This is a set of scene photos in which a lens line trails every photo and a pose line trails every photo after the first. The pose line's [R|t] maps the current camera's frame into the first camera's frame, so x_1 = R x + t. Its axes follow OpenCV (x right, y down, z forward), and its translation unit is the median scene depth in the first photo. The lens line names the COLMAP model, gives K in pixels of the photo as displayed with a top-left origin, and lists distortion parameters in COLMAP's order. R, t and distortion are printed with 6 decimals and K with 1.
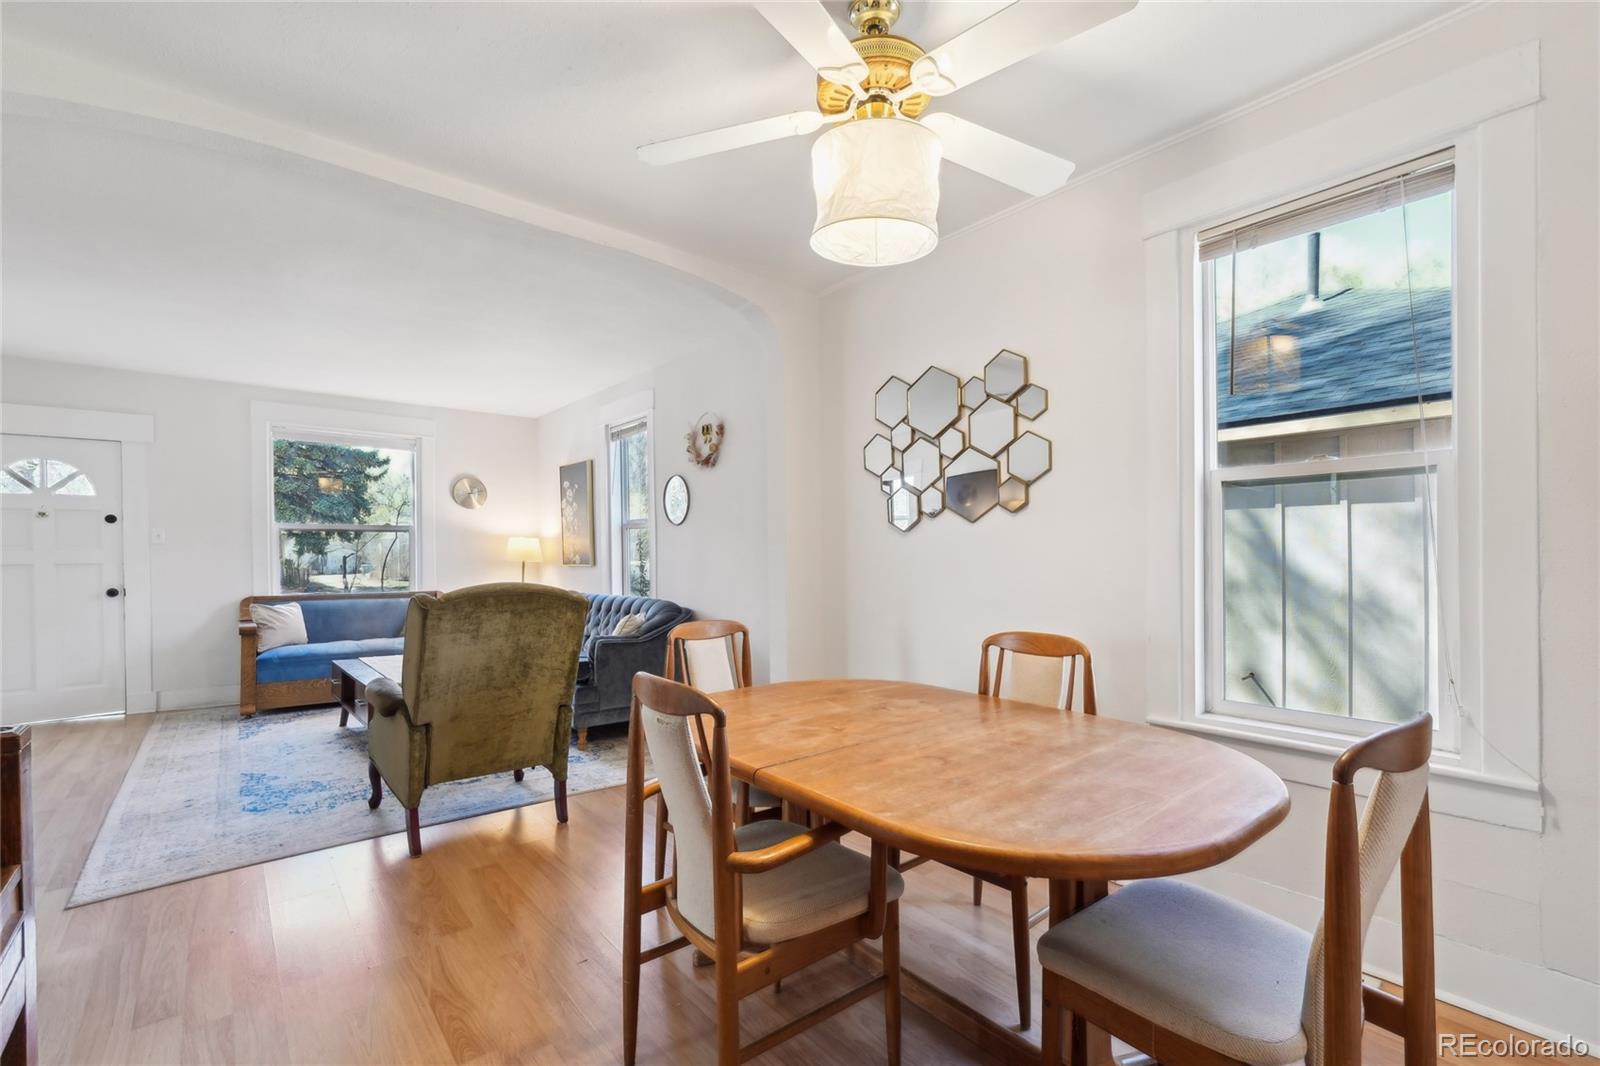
lens RADIAL K [[699.0, 0, 785.6], [0, 699.0, 545.2], [0, 0, 1]] dist [-0.007364, 0.003059]
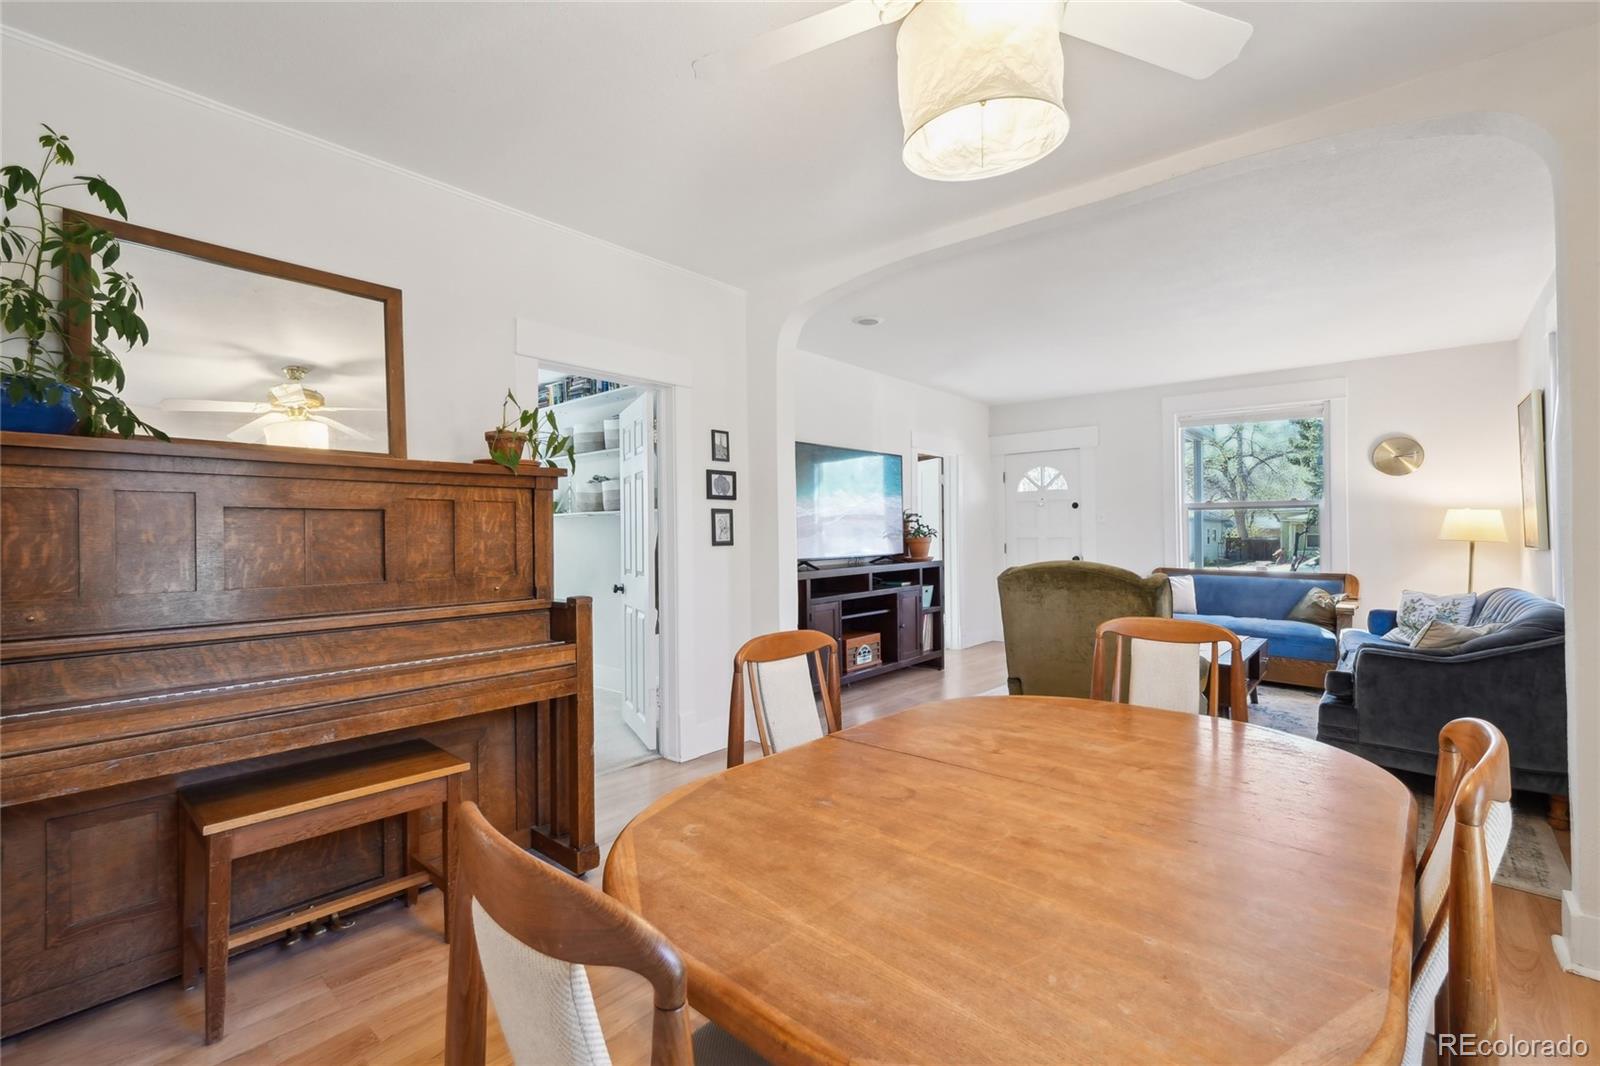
lens RADIAL K [[699.0, 0, 797.7], [0, 699.0, 529.7], [0, 0, 1]] dist [-0.007364, 0.003059]
pose [[0.169648, 0.000801, -0.985504, 0.749372], [0.012091, 0.999923, 0.002894, -0.000873], [0.985431, -0.012406, 0.169625, 0.568735]]
